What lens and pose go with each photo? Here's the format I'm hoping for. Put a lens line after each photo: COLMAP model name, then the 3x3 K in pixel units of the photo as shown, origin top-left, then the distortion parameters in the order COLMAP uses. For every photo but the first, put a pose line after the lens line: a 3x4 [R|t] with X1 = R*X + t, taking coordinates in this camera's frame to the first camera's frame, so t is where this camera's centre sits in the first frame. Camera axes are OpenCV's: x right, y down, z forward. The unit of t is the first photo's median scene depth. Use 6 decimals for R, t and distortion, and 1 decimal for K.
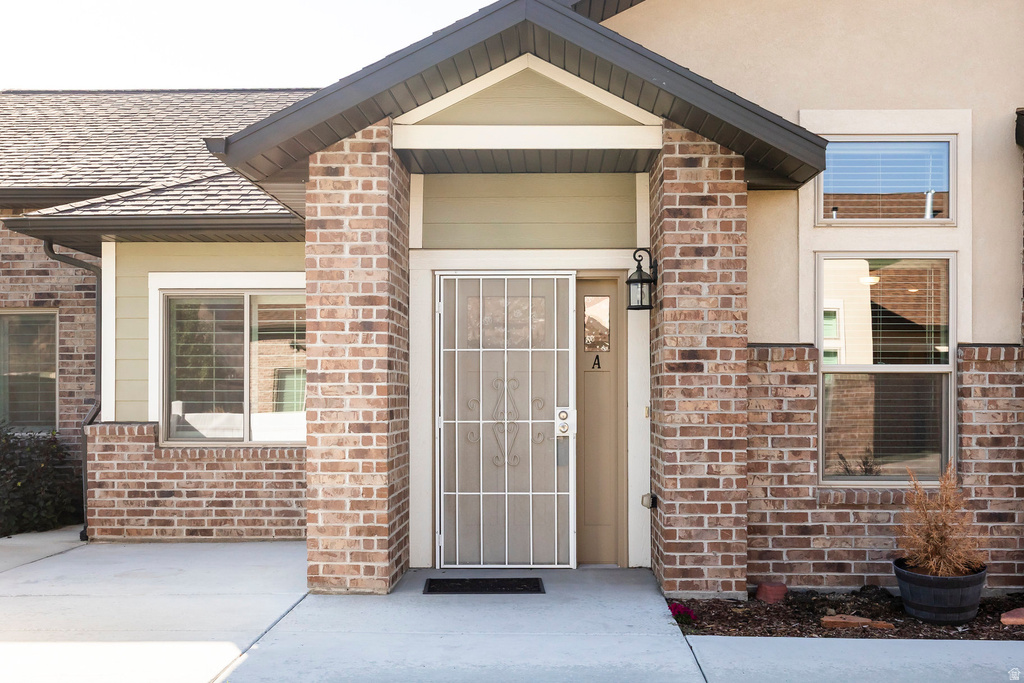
lens RADIAL K [[1047.3, 0, 503.9], [0, 1047.3, 385.9], [0, 0, 1]] dist [-0.014592, 0.000000]
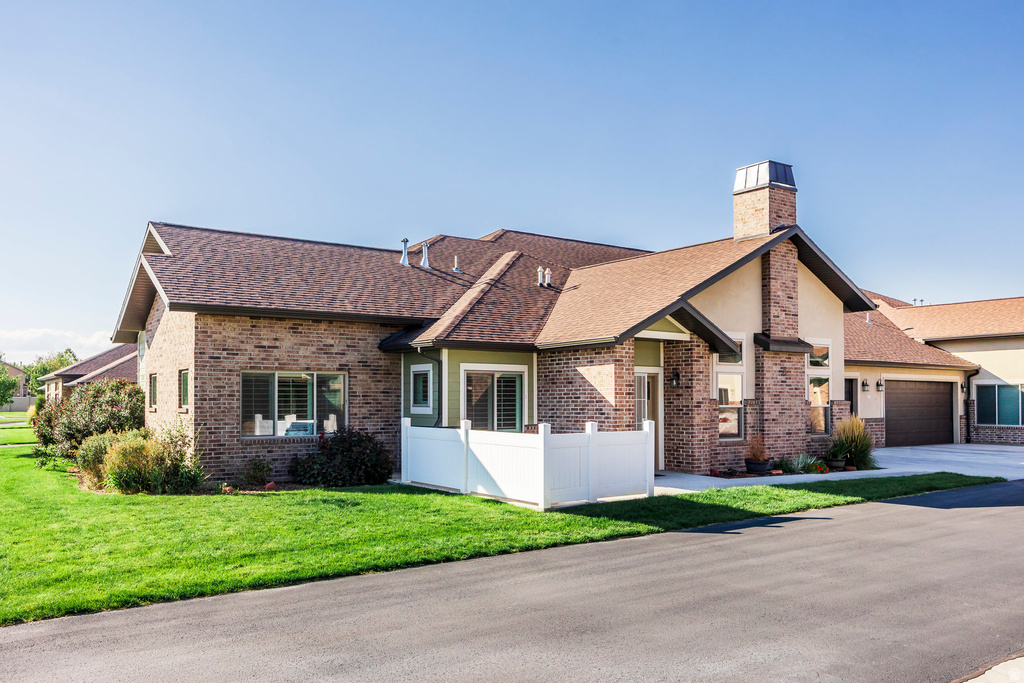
lens RADIAL K [[851.4, 0, 500.1], [0, 851.4, 379.8], [0, 0, 1]] dist [-0.029773, 0.014305]
pose [[0.801370, 0.015131, 0.597977, -1.946016], [-0.004132, 0.999796, -0.019761, -0.046006], [-0.598154, 0.013365, 0.801270, -0.806041]]
